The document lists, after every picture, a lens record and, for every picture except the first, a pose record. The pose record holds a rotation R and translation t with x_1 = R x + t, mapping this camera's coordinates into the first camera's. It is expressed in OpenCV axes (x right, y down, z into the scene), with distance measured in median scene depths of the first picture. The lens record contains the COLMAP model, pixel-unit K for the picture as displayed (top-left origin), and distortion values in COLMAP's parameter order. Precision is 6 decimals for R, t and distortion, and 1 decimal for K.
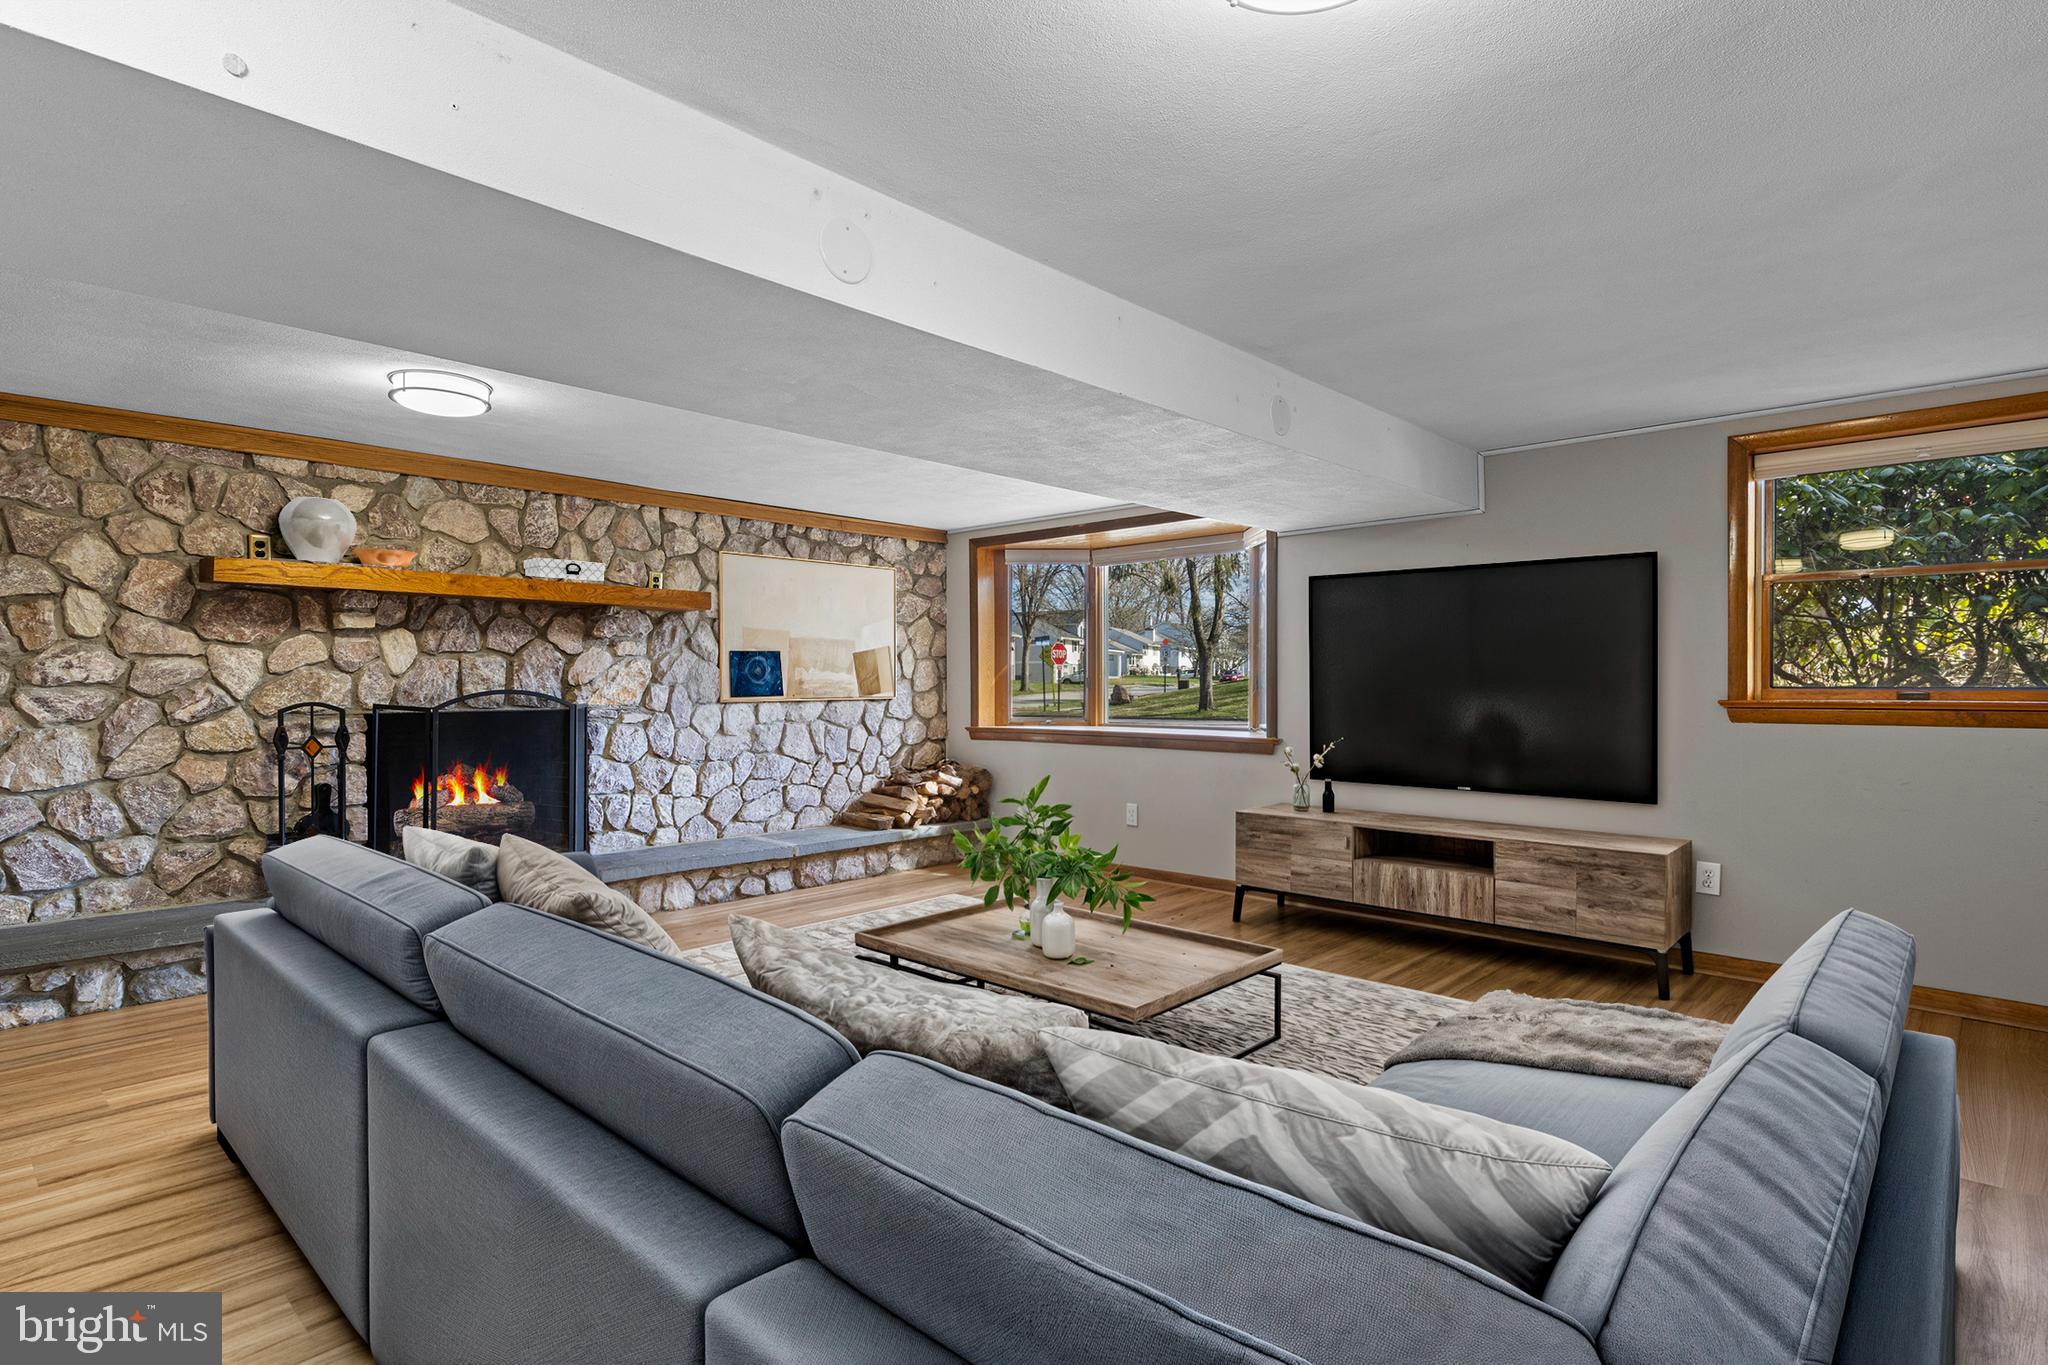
lens RADIAL K [[1051.6, 0, 1008.1], [0, 1051.6, 694.2], [0, 0, 1]] dist [0.011235, -0.002665]
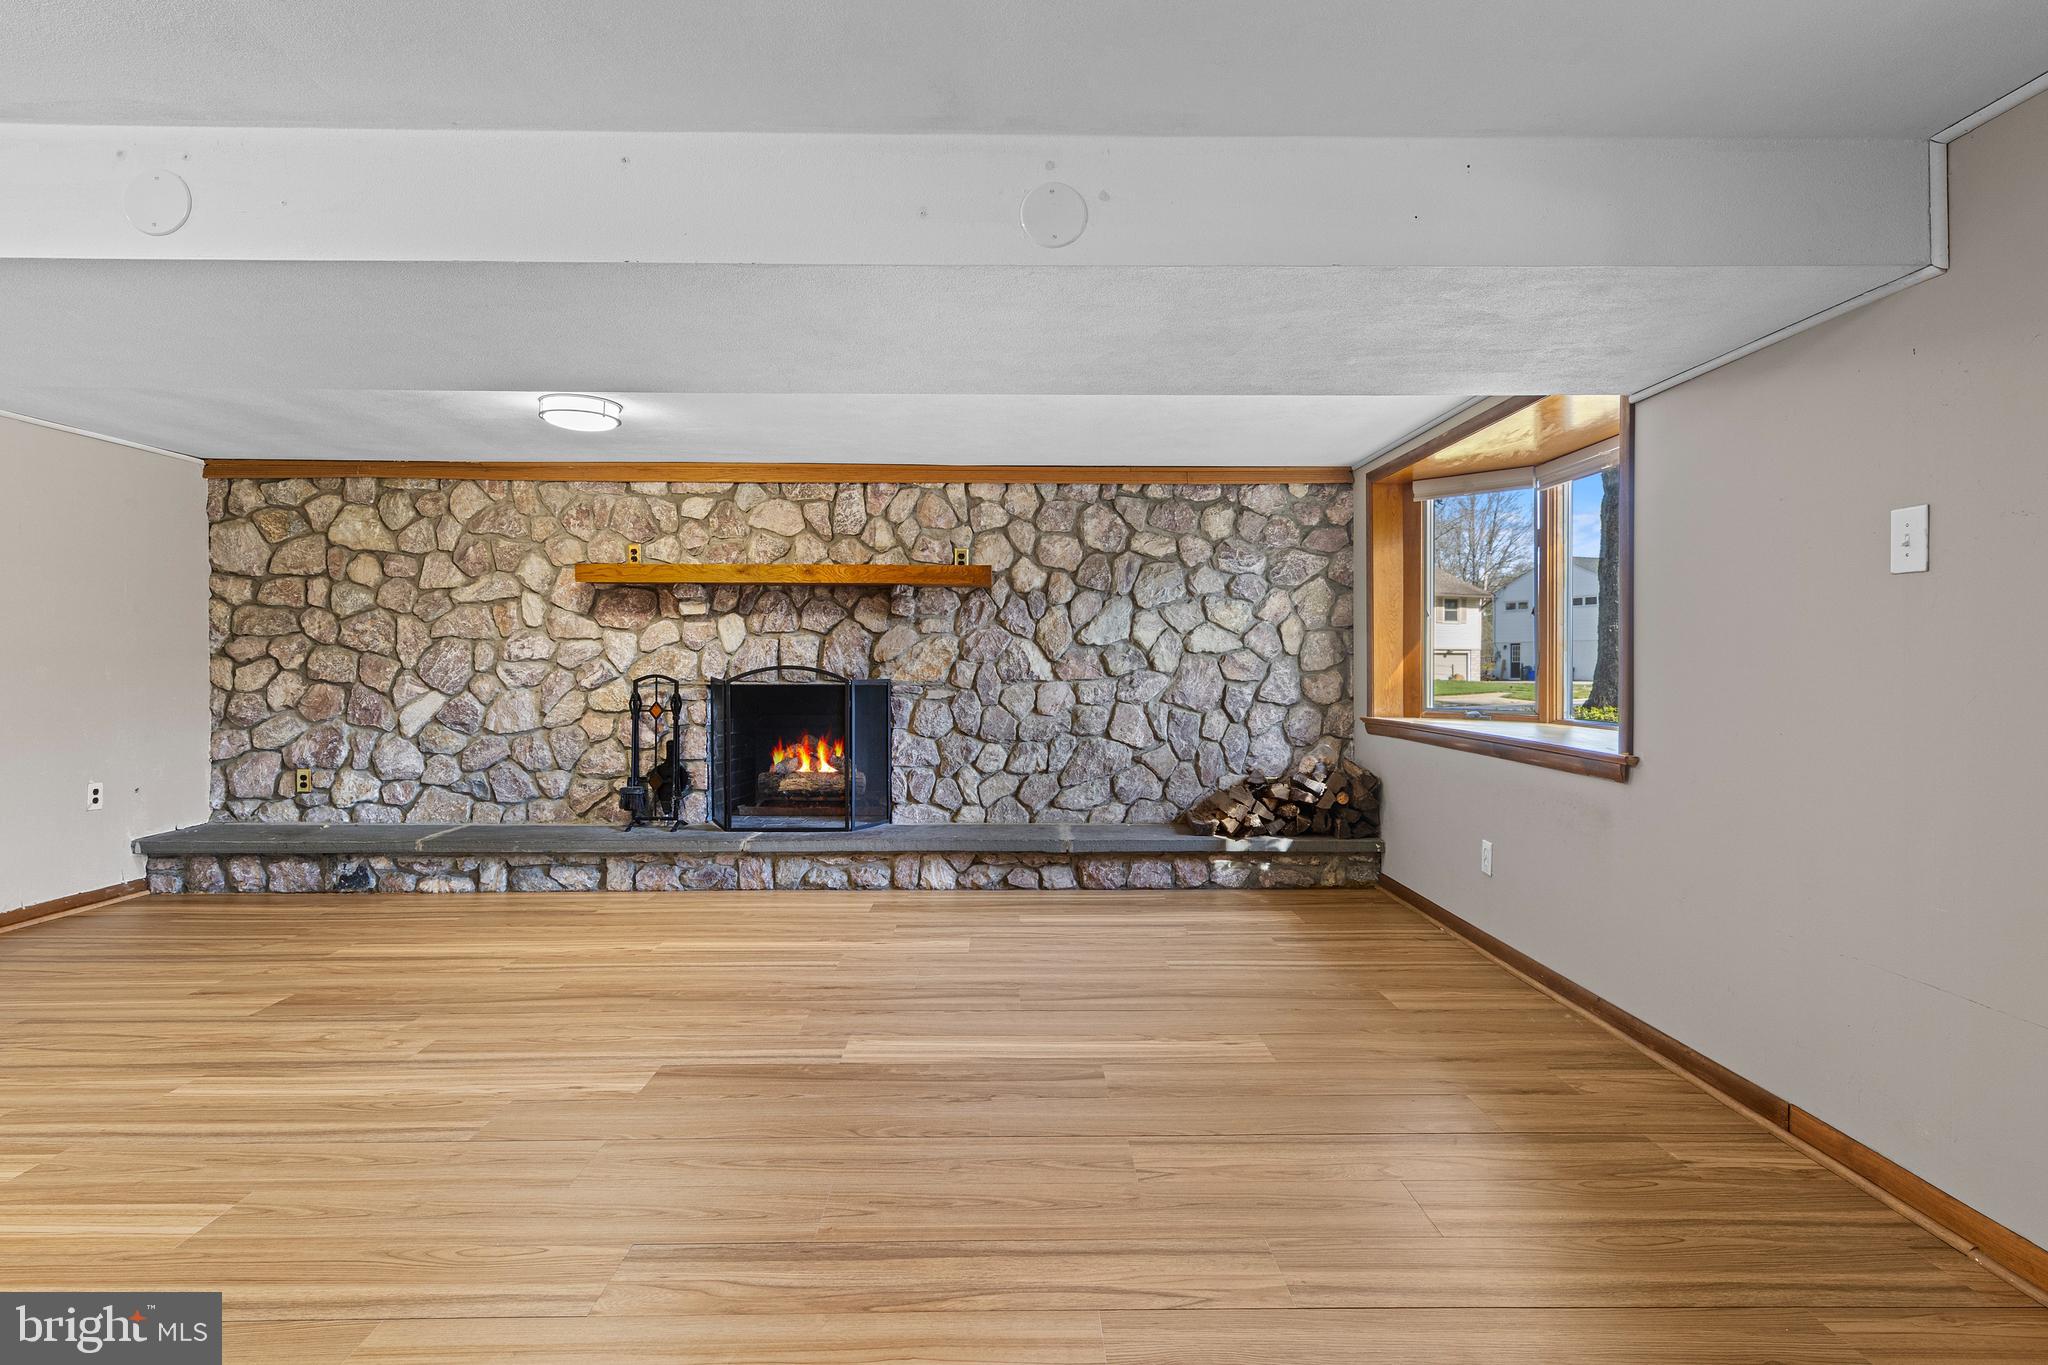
lens RADIAL K [[1051.6, 0, 1025.3], [0, 1051.6, 666.5], [0, 0, 1]] dist [0.011235, -0.002665]
pose [[0.694912, 0.003608, -0.719086, 0.478954], [-0.009509, 0.999946, -0.004172, -0.000752], [0.719032, 0.009737, 0.694909, 0.396834]]
